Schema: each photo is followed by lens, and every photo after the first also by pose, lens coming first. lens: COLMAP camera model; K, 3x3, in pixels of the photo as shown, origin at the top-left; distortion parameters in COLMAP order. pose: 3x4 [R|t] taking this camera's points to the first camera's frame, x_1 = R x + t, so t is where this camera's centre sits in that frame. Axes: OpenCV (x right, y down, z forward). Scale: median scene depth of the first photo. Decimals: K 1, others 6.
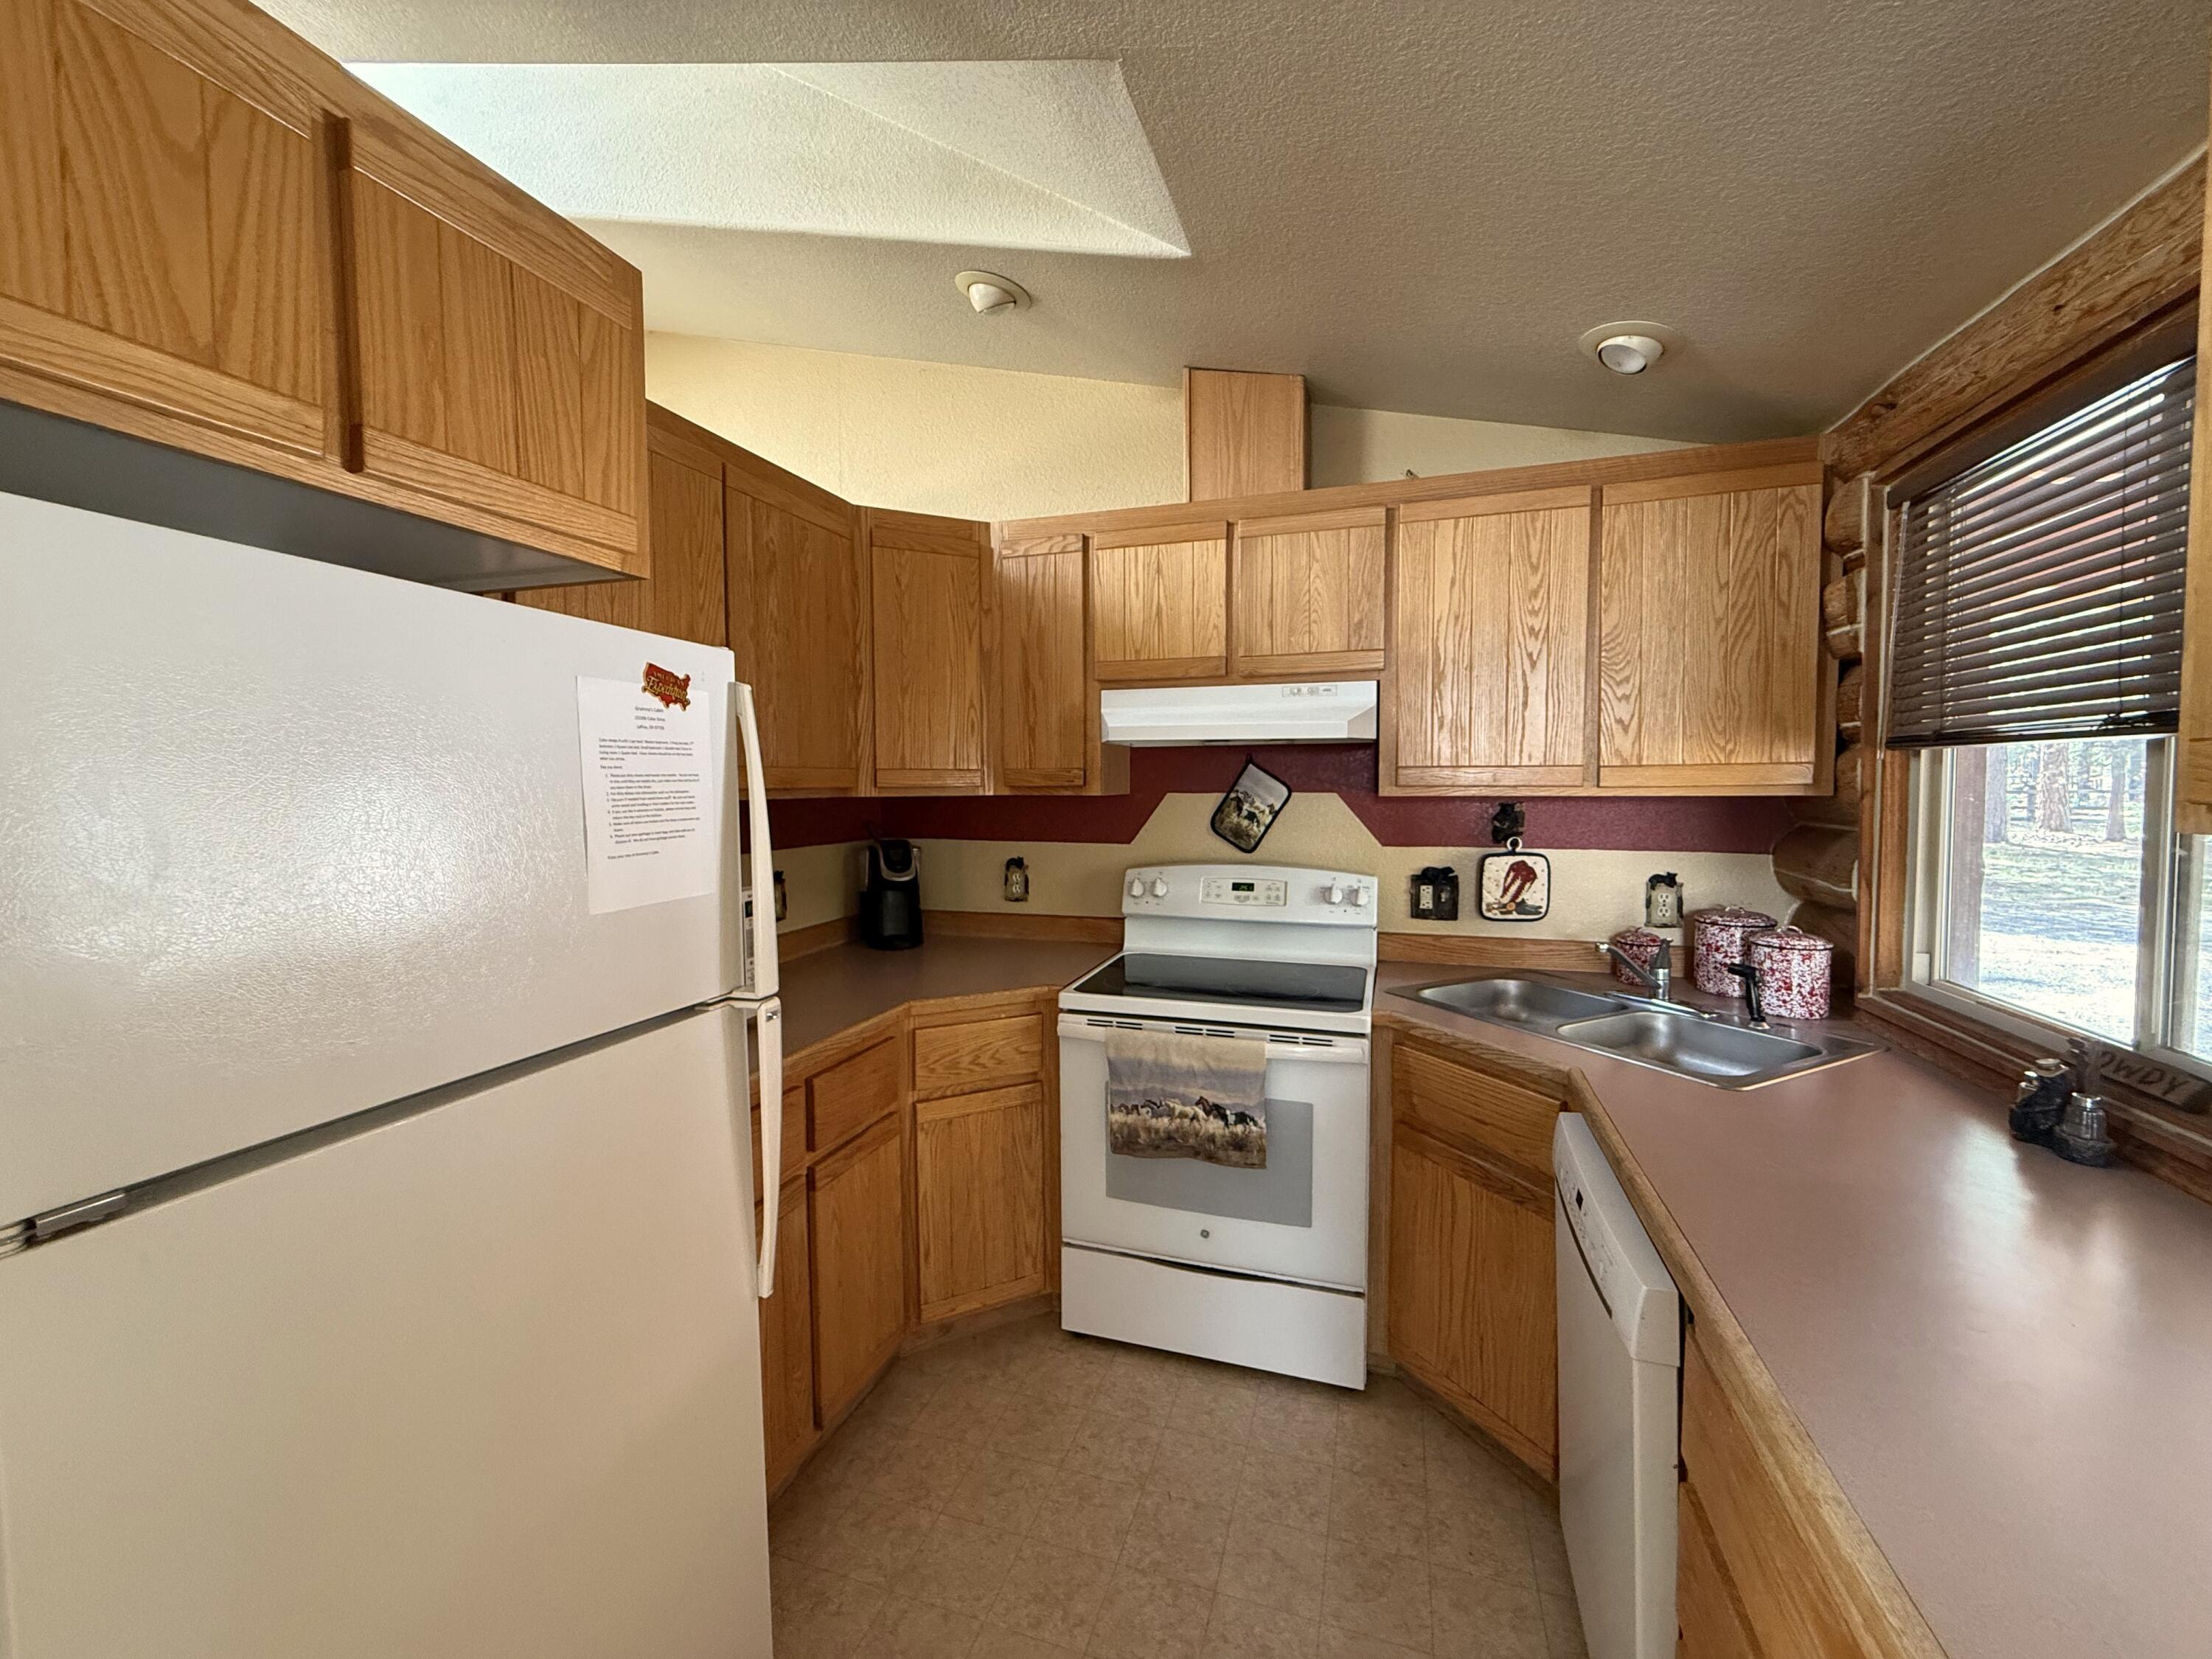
lens RADIAL K [[884.7, 0, 1099.0], [0, 884.7, 829.6], [0, 0, 1]] dist [0.000782, -0.000270]
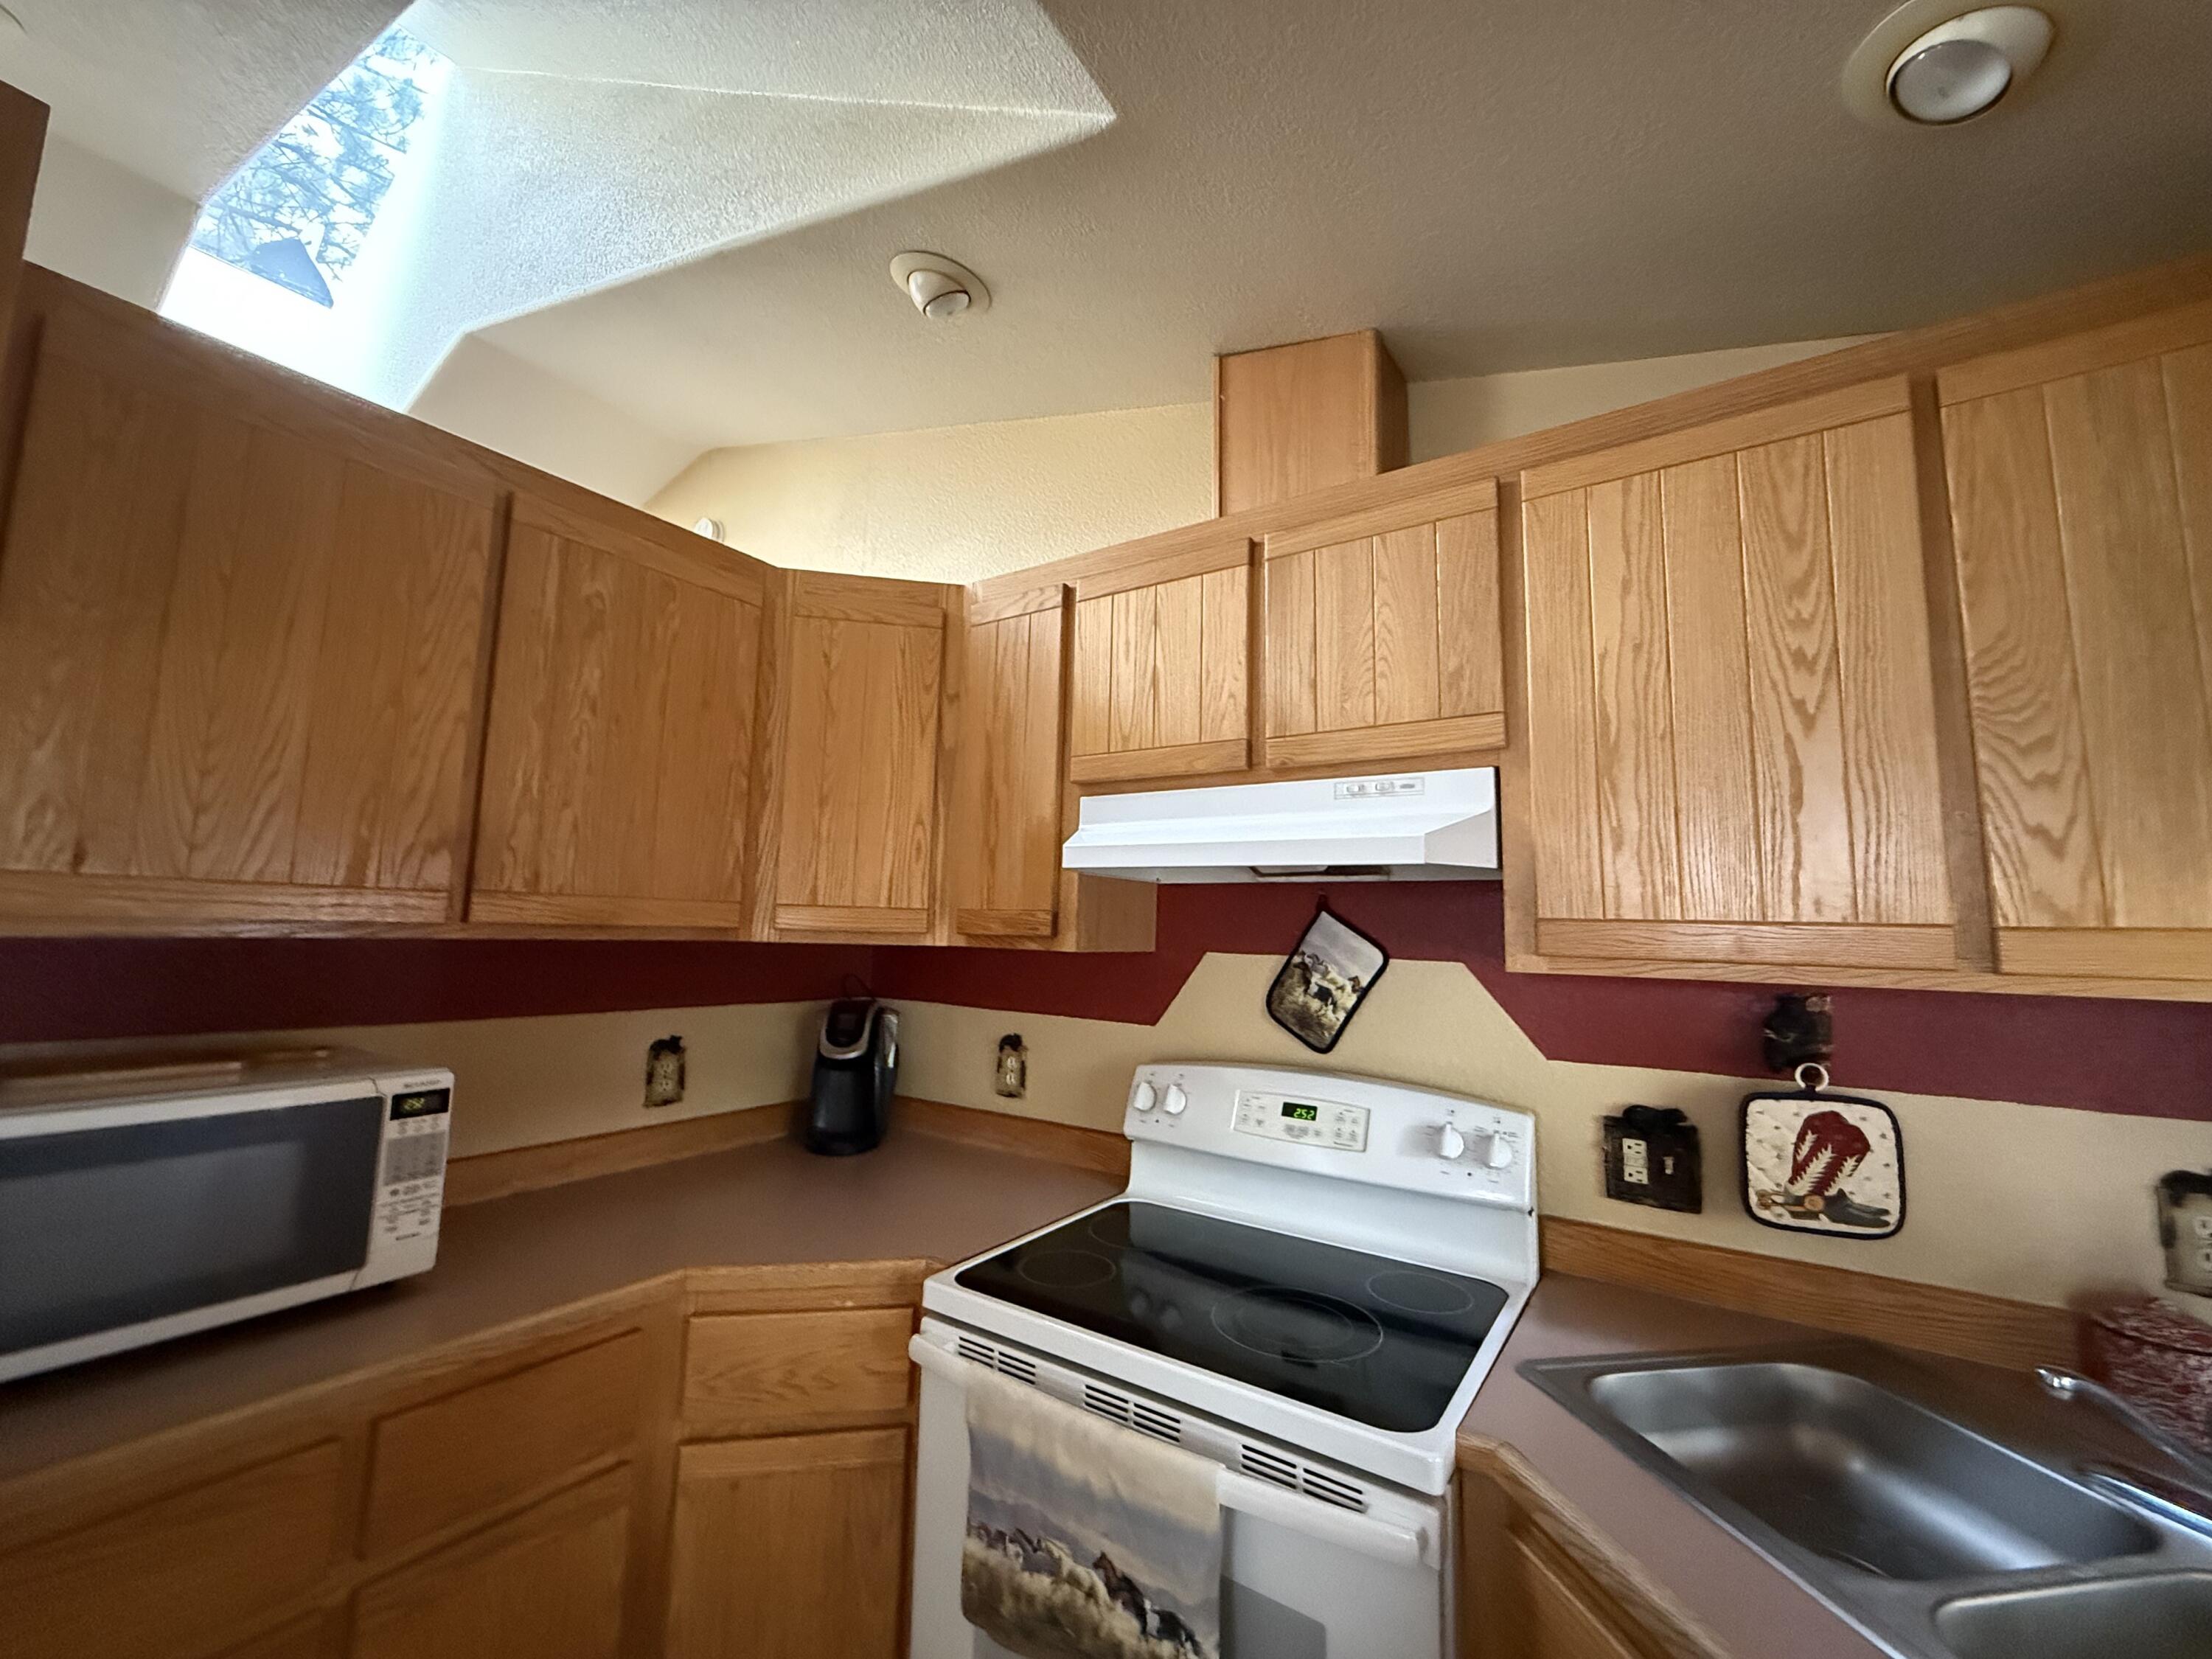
lens RADIAL K [[884.7, 0, 1099.0], [0, 884.7, 829.6], [0, 0, 1]] dist [0.000782, -0.000270]
pose [[0.959946, -0.001255, -0.280184, 0.229850], [-0.046766, 0.985245, -0.164638, -0.022742], [0.276256, 0.171147, 0.945723, 0.397381]]
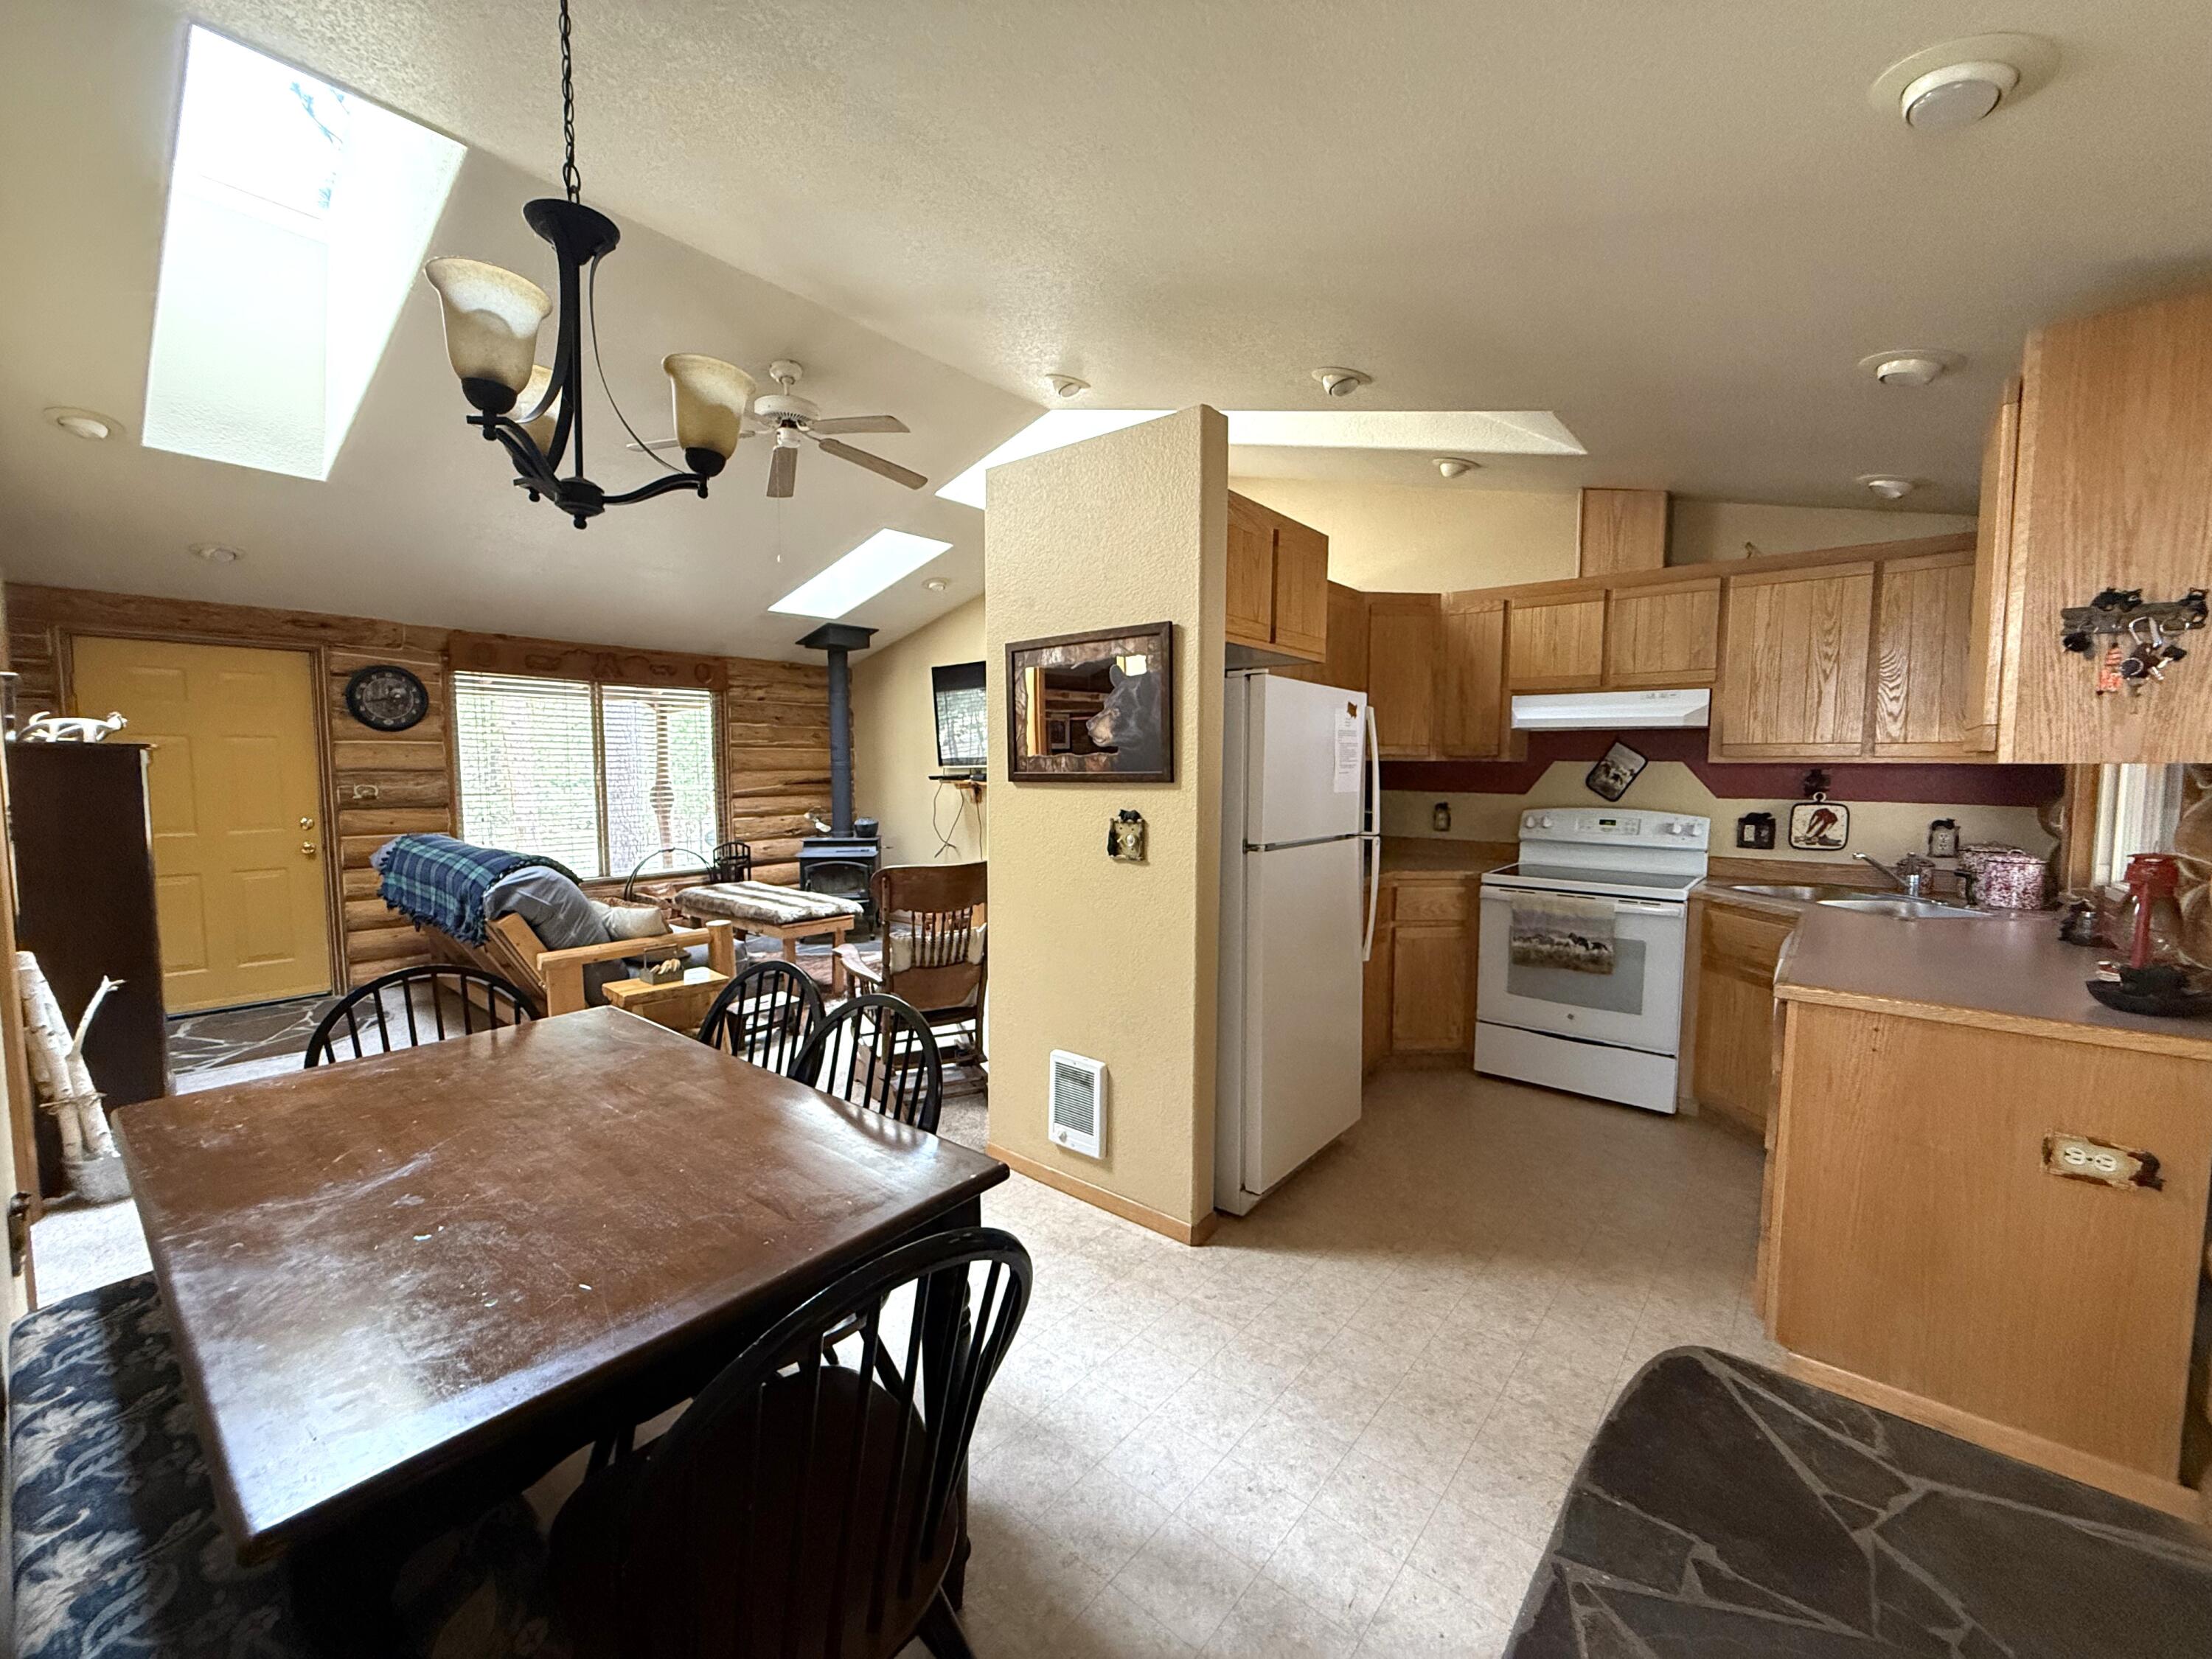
lens RADIAL K [[884.7, 0, 1099.0], [0, 884.7, 829.6], [0, 0, 1]] dist [0.000782, -0.000270]
pose [[0.927823, 0.038948, -0.370983, -0.097869], [-0.031575, 0.999165, 0.025929, 0.074409], [0.371683, -0.012344, 0.928278, -0.857853]]
